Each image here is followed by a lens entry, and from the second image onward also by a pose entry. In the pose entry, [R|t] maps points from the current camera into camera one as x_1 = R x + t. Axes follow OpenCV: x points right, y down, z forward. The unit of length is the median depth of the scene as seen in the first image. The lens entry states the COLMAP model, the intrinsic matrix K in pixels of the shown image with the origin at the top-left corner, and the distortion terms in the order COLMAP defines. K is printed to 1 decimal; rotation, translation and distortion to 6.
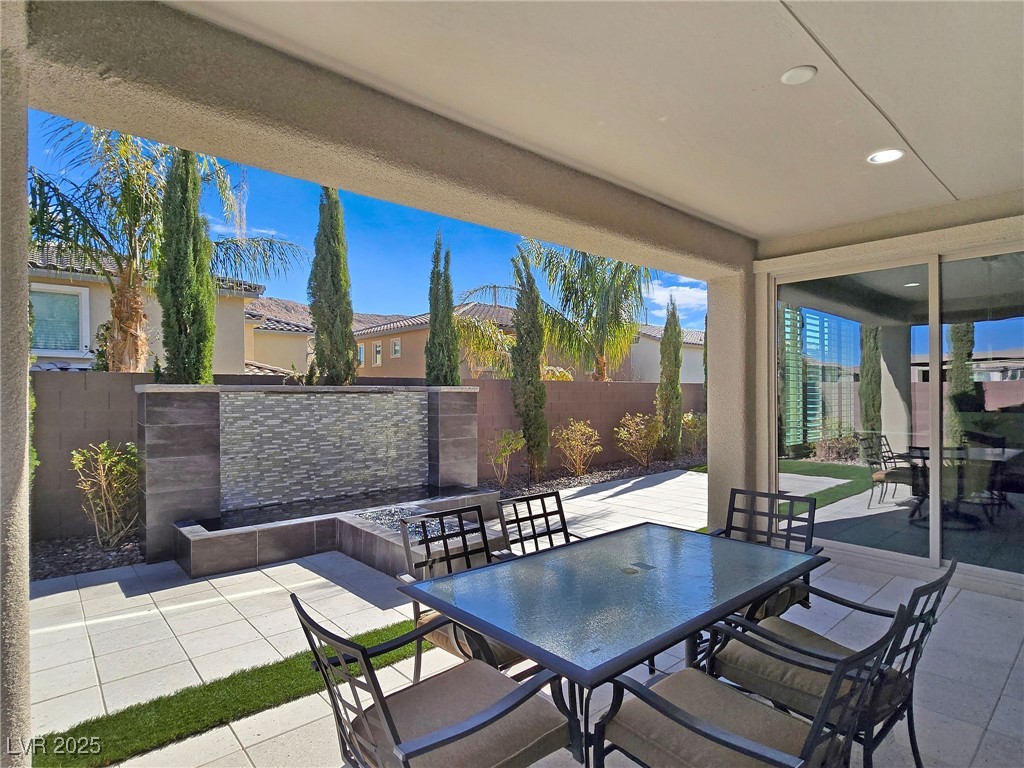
lens RADIAL K [[544.2, 0, 505.3], [0, 544.2, 394.0], [0, 0, 1]] dist [-0.004797, -0.002526]
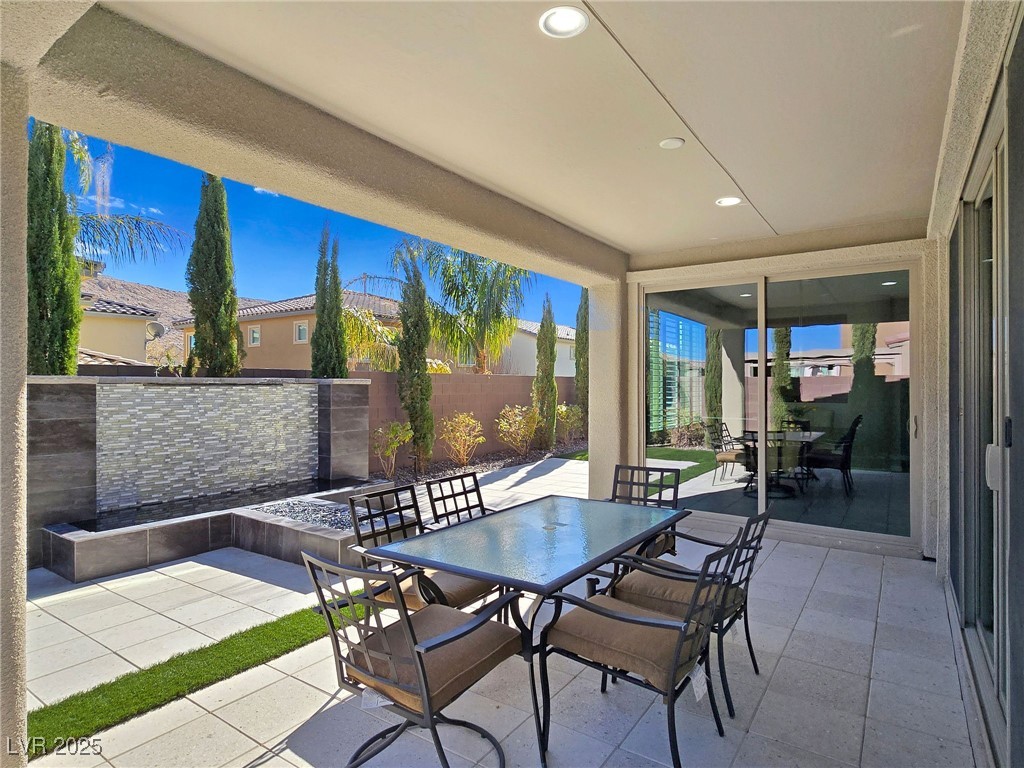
lens RADIAL K [[544.2, 0, 512.5], [0, 544.2, 387.8], [0, 0, 1]] dist [-0.004797, -0.002526]
pose [[0.971477, 0.001497, 0.237129, -0.041980], [-0.002003, 0.999996, 0.001893, -0.000043], [-0.237126, -0.002314, 0.971476, -0.054077]]
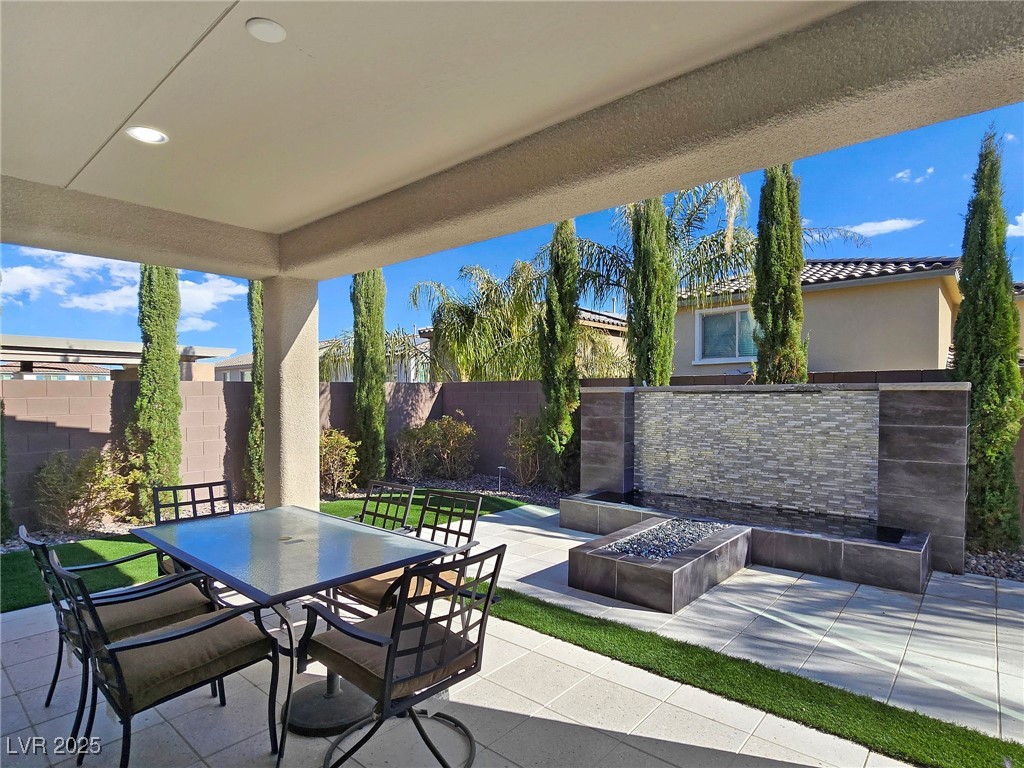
lens RADIAL K [[544.2, 0, 516.3], [0, 544.2, 412.8], [0, 0, 1]] dist [-0.004797, -0.002526]
pose [[0.149370, 0.036366, -0.988112, 0.572193], [0.003919, 0.999294, 0.037370, -0.004234], [0.988774, -0.009454, 0.149122, 0.497966]]
